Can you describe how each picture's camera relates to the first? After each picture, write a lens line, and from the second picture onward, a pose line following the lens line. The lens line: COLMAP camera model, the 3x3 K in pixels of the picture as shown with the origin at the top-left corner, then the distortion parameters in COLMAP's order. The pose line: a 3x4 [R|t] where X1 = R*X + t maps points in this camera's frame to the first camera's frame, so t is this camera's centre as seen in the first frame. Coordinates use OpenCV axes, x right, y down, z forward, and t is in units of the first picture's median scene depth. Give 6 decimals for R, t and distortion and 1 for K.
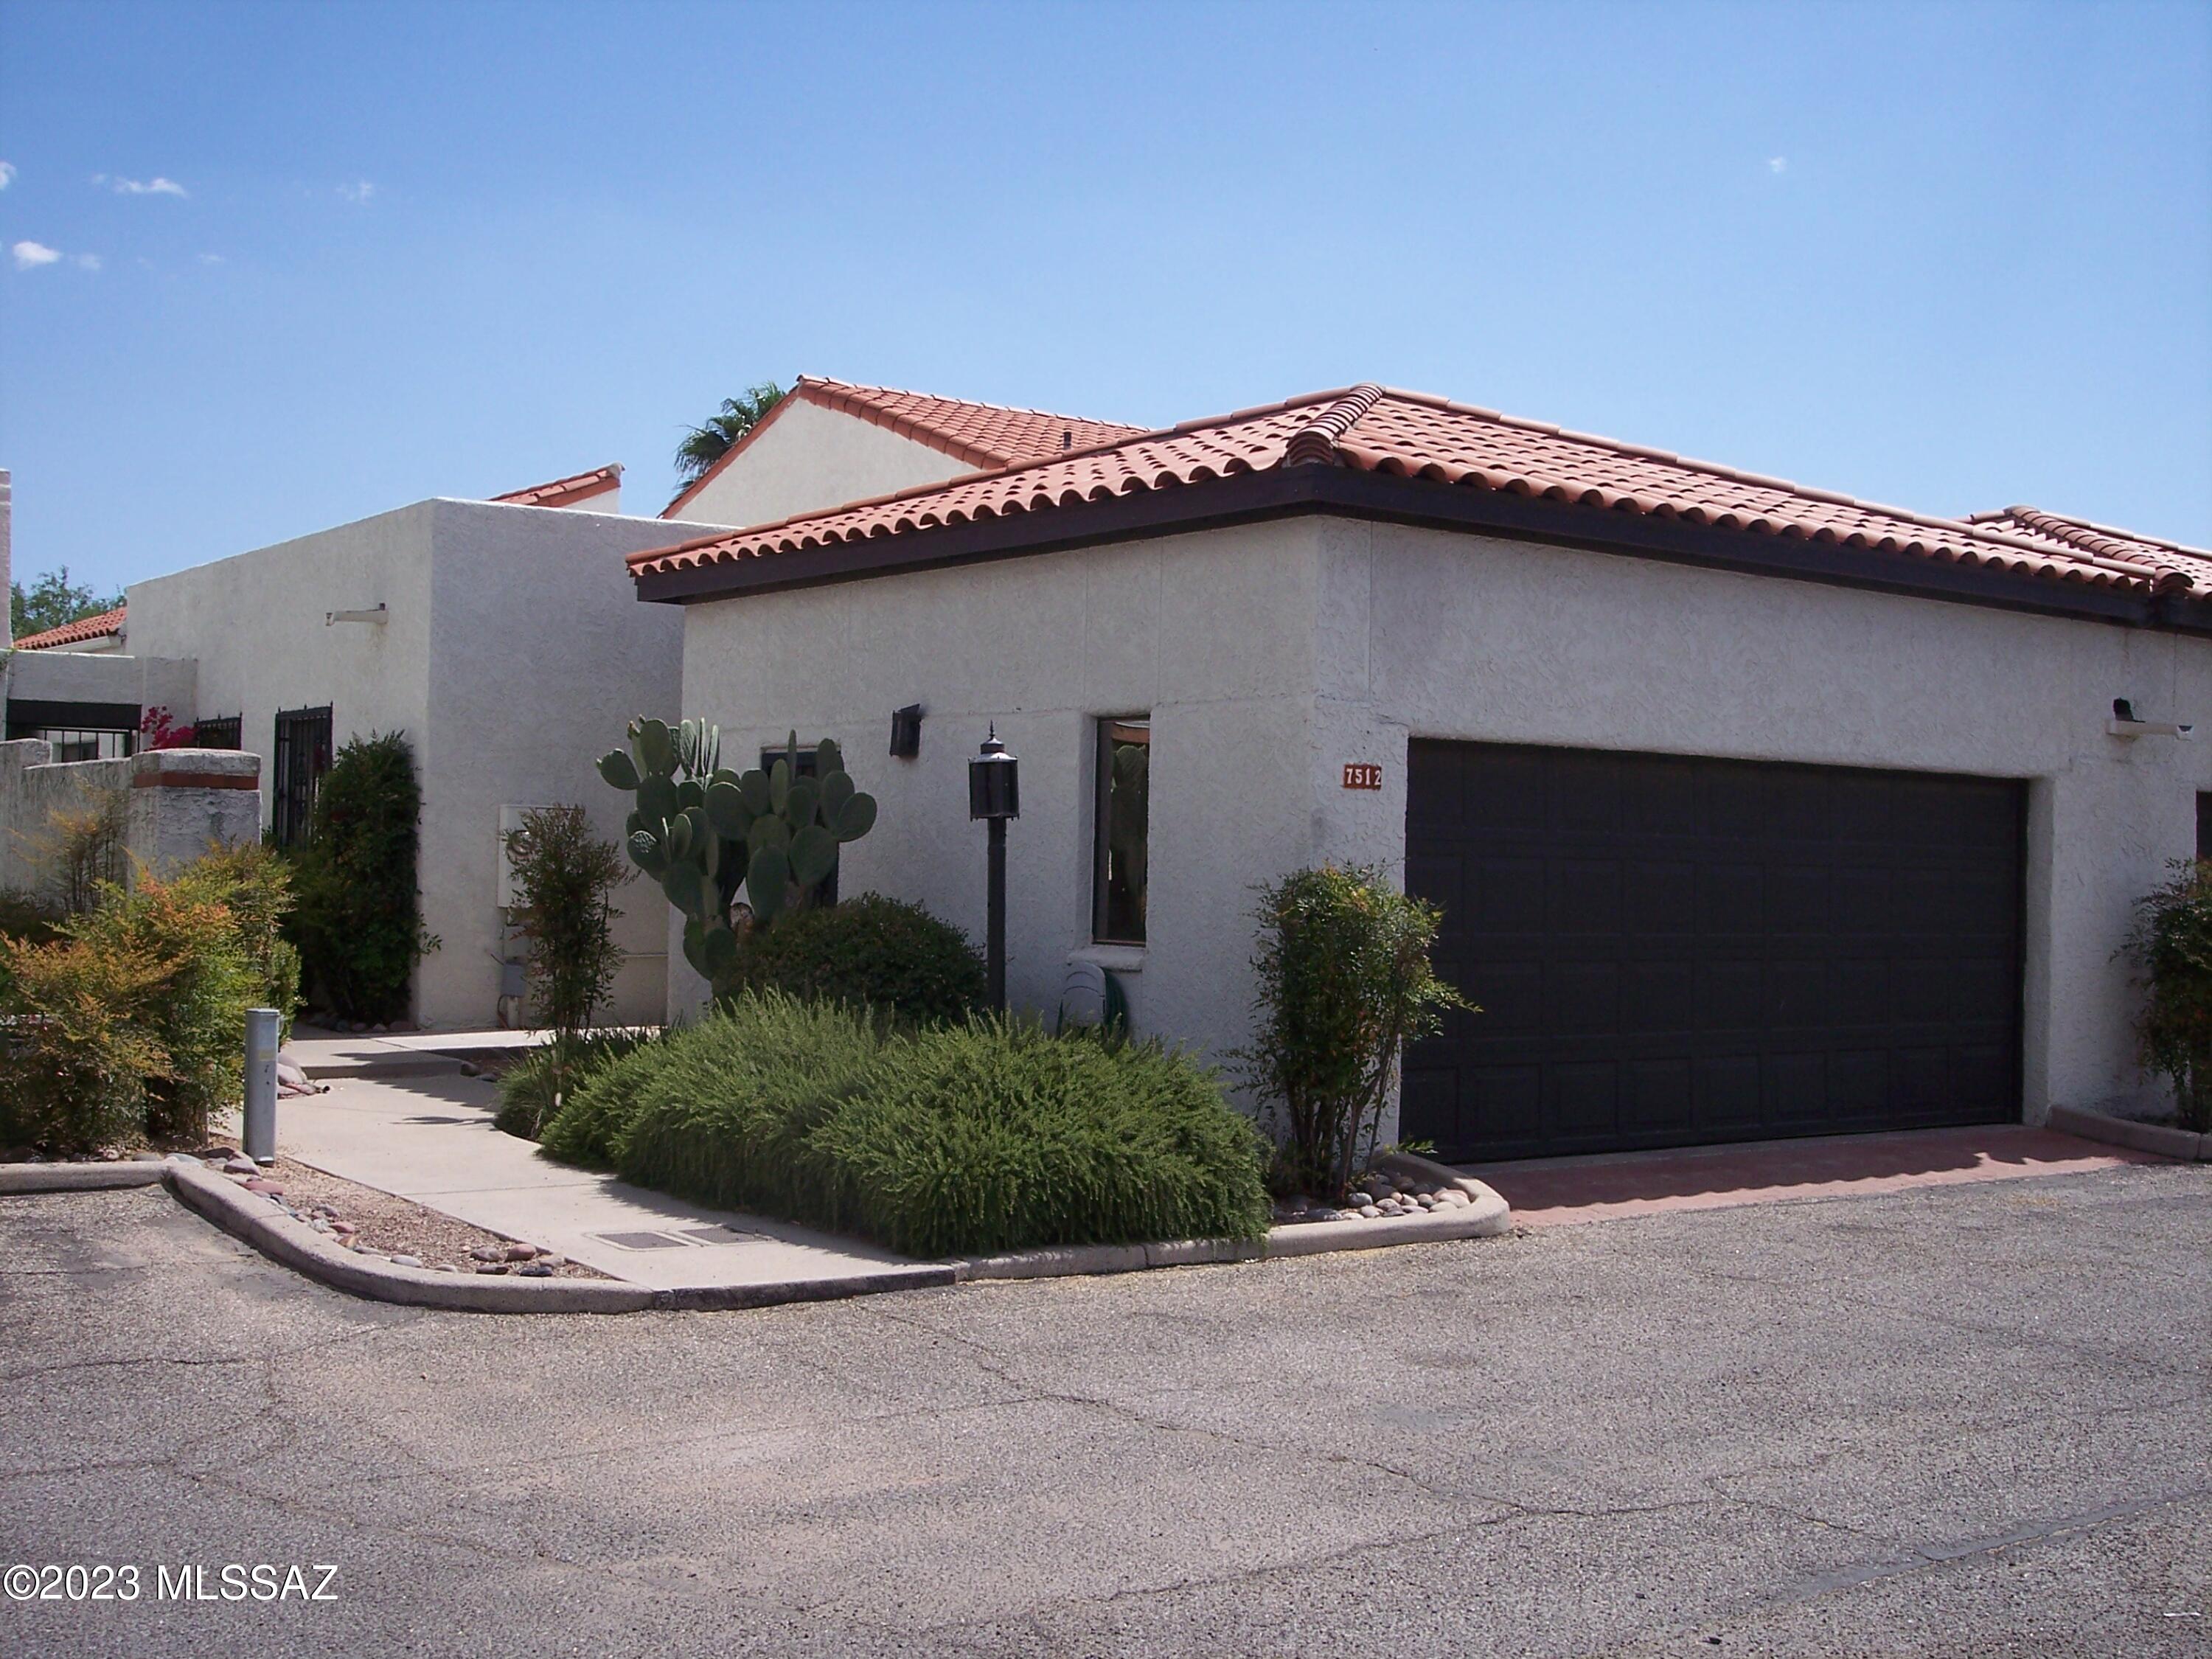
lens RADIAL K [[2561.6, 0, 1106.0], [0, 2561.6, 829.5], [0, 0, 1]] dist [-0.154605, 0.285375]
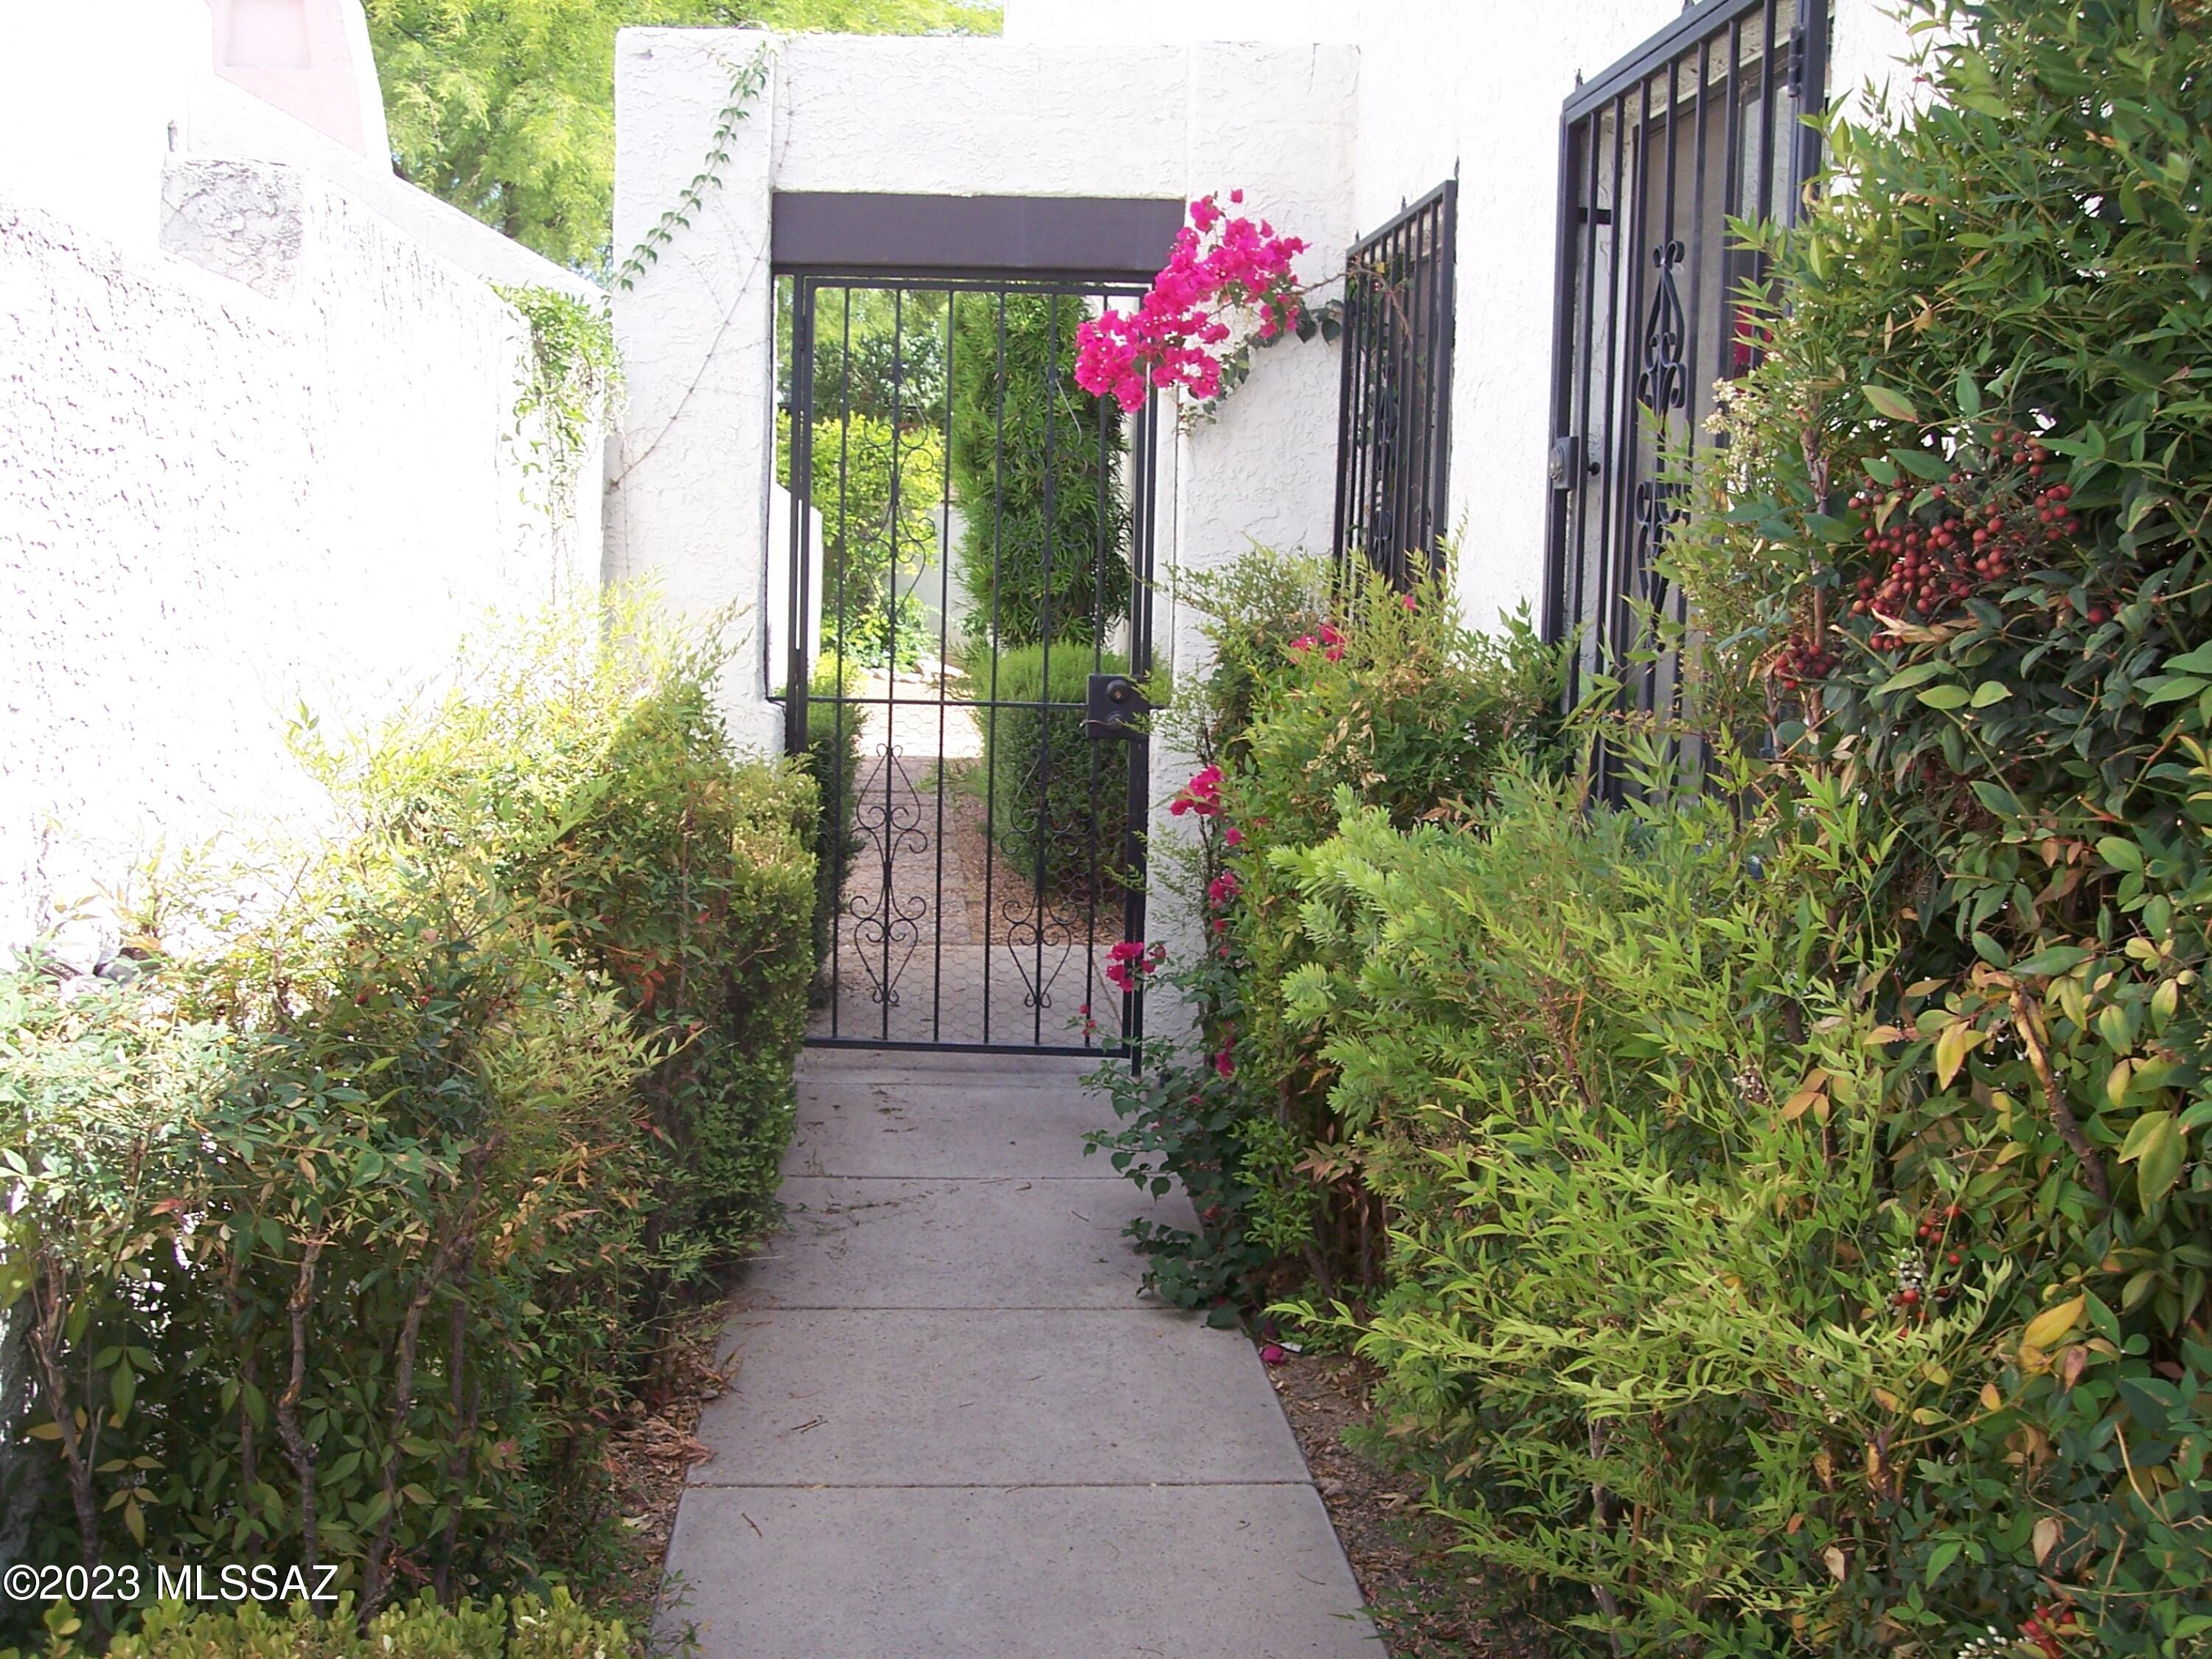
lens RADIAL K [[2561.6, 0, 1106.0], [0, 2561.6, 829.5], [0, 0, 1]] dist [-0.154605, 0.285375]
pose [[0.851596, 0.052003, -0.521613, -0.404061], [-0.000227, 0.995104, 0.098837, -0.007312], [0.524199, -0.084050, 0.847438, 1.301513]]
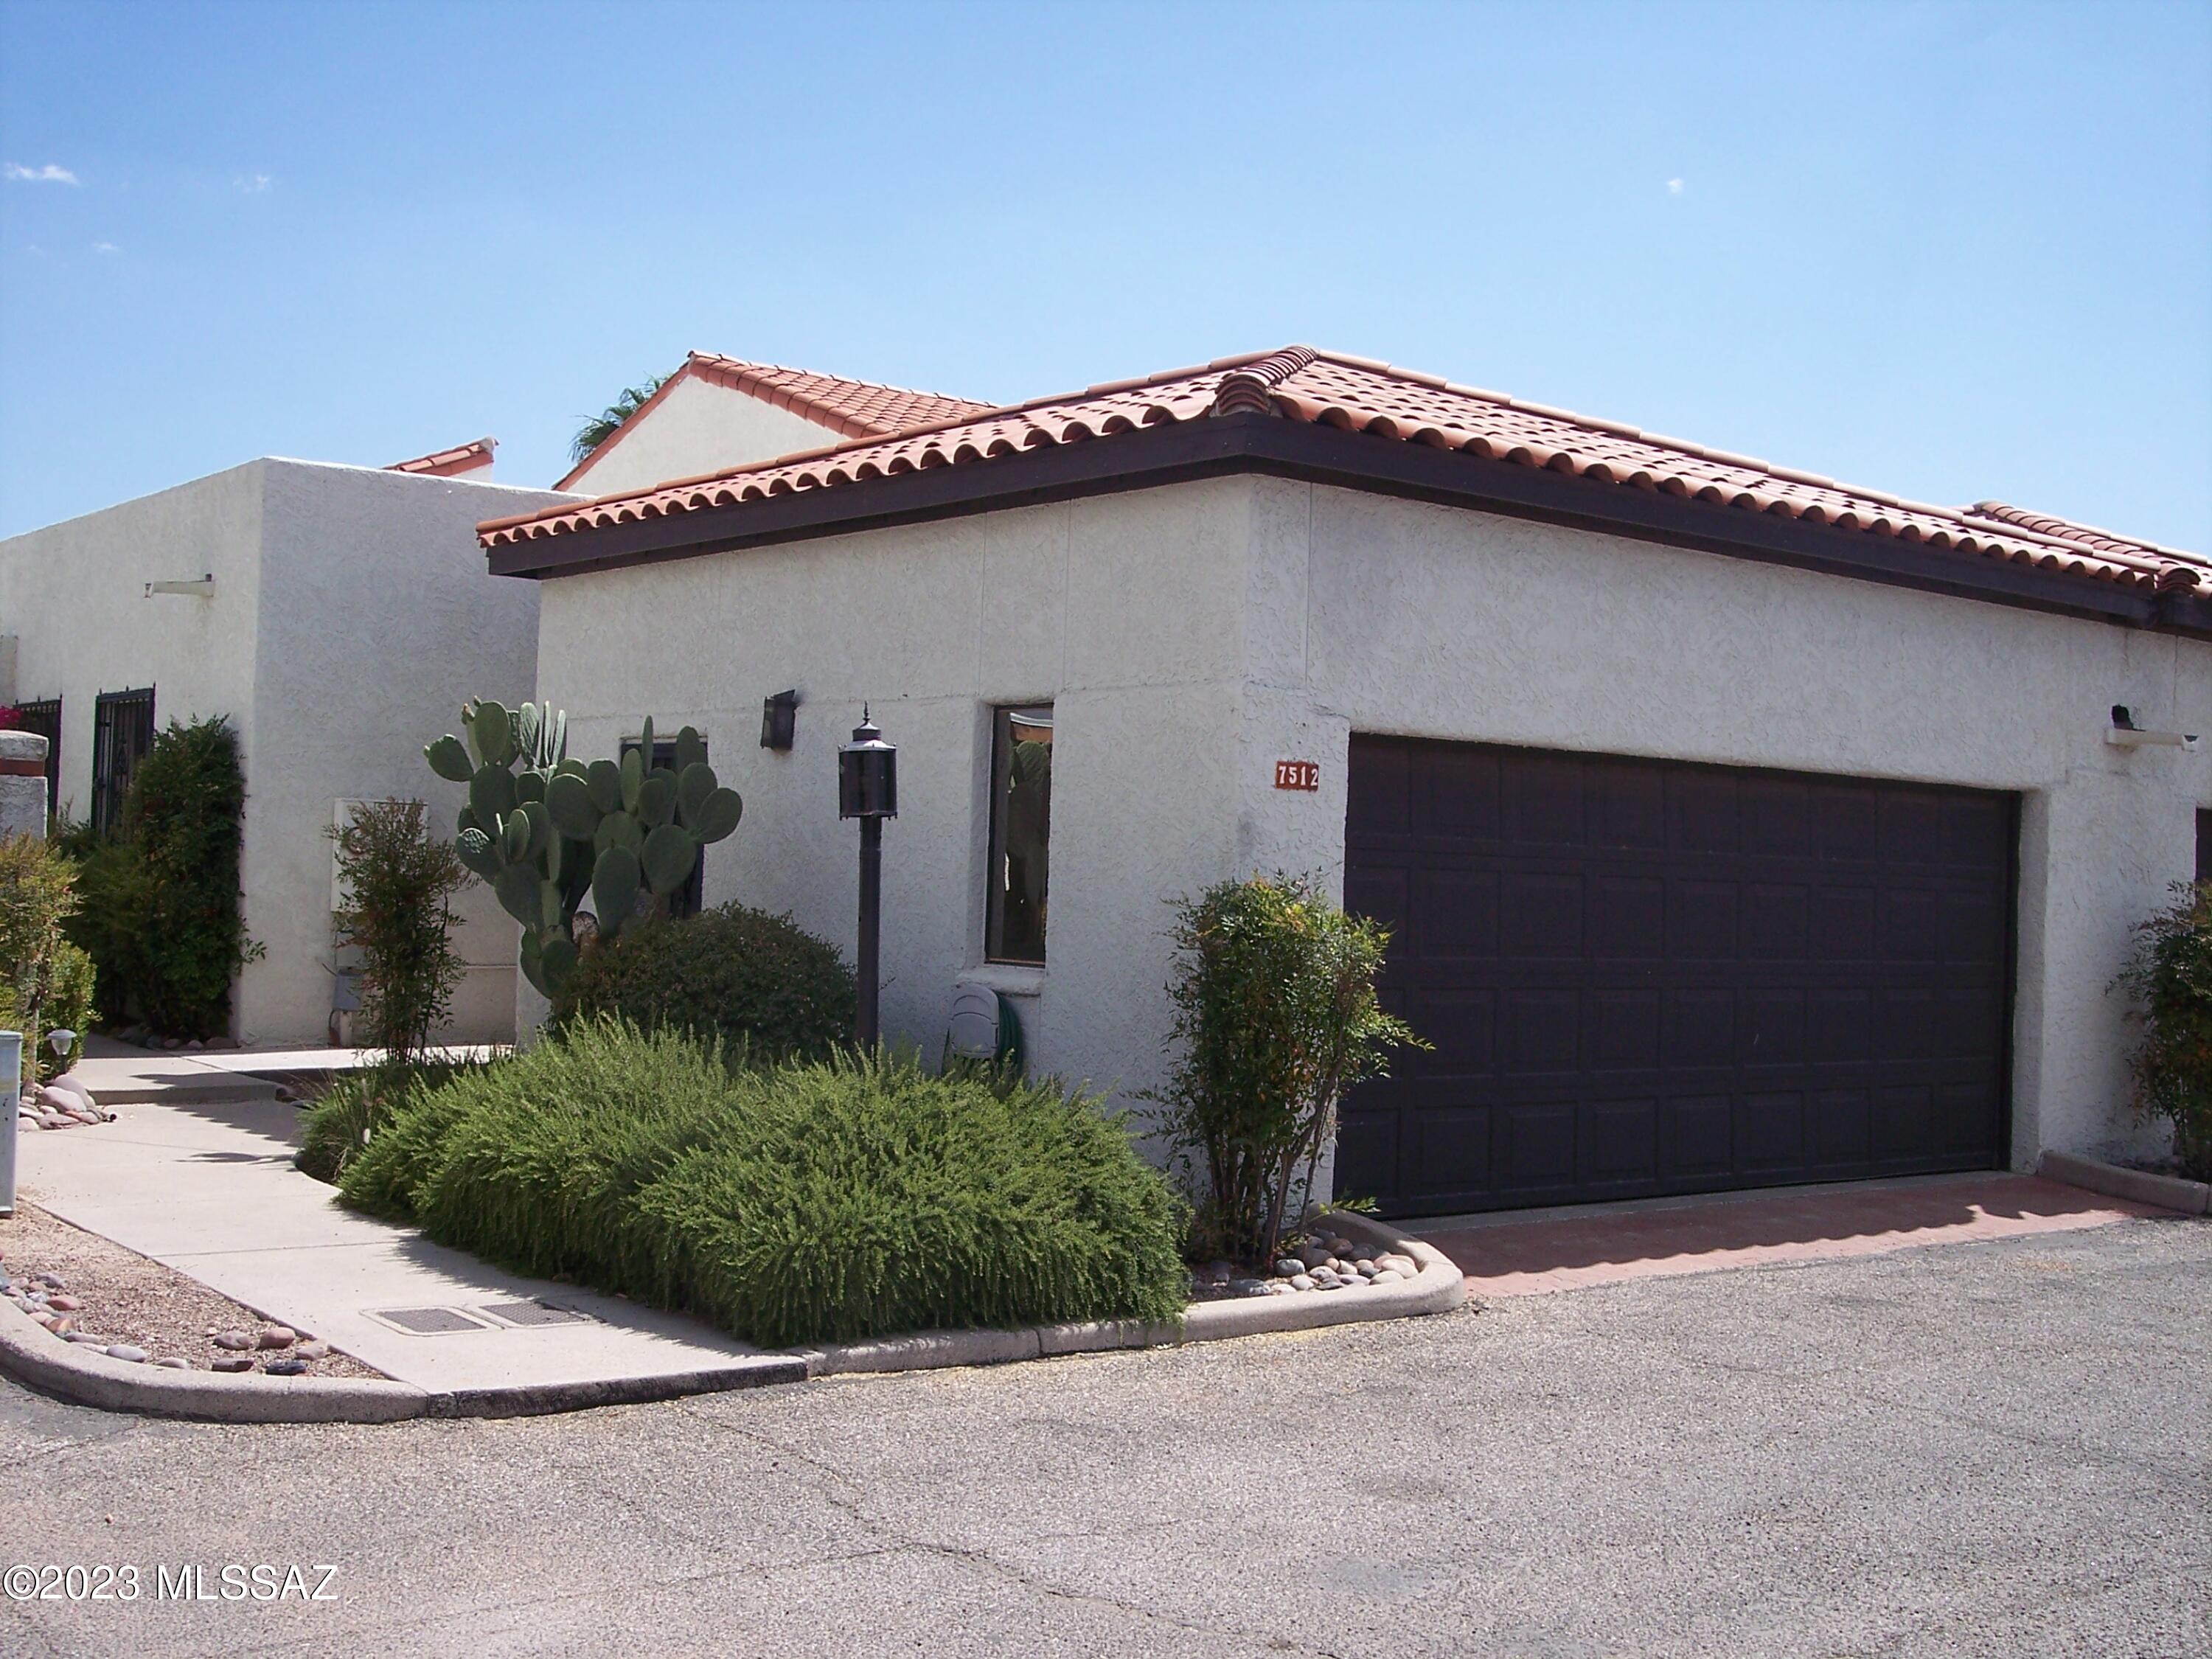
lens RADIAL K [[2561.6, 0, 1106.0], [0, 2561.6, 829.5], [0, 0, 1]] dist [-0.154605, 0.285375]
pose [[0.999246, 0.012965, 0.036588, 0.003902], [-0.012840, 0.999911, -0.003647, 0.001567], [-0.036632, 0.003174, 0.999324, 0.133815]]
